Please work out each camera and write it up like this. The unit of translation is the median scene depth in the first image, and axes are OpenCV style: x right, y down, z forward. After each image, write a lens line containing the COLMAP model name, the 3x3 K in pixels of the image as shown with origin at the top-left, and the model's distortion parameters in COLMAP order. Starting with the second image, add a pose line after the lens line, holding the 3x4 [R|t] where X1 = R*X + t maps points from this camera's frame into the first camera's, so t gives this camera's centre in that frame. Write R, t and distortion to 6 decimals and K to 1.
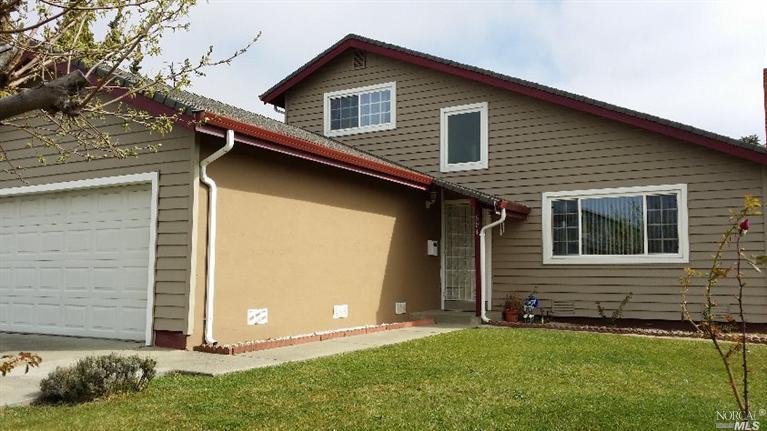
lens RADIAL K [[682.2, 0, 387.4], [0, 682.2, 218.4], [0, 0, 1]] dist [0.062097, -0.011900]
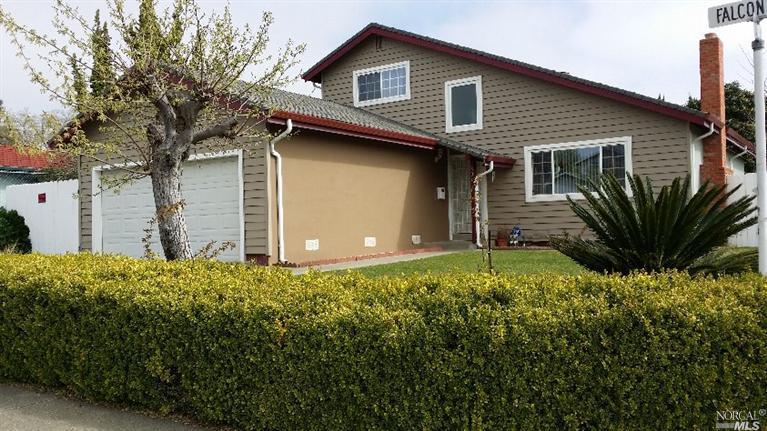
lens RADIAL K [[682.2, 0, 381.2], [0, 682.2, 221.0], [0, 0, 1]] dist [0.062097, -0.011900]
pose [[0.997220, -0.034441, -0.066070, 0.038947], [0.039697, 0.996006, 0.079972, -0.012672], [0.063052, -0.082373, 0.994605, -0.310219]]
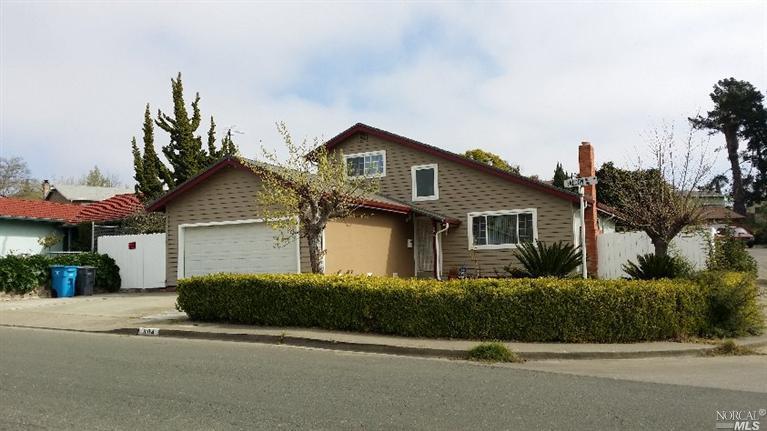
lens RADIAL K [[682.2, 0, 361.6], [0, 682.2, 228.5], [0, 0, 1]] dist [0.062097, -0.011900]
pose [[0.999000, -0.030028, 0.033116, -0.133024], [0.029121, 0.999196, 0.027543, -0.055184], [-0.033917, -0.026551, 0.999072, -0.897282]]
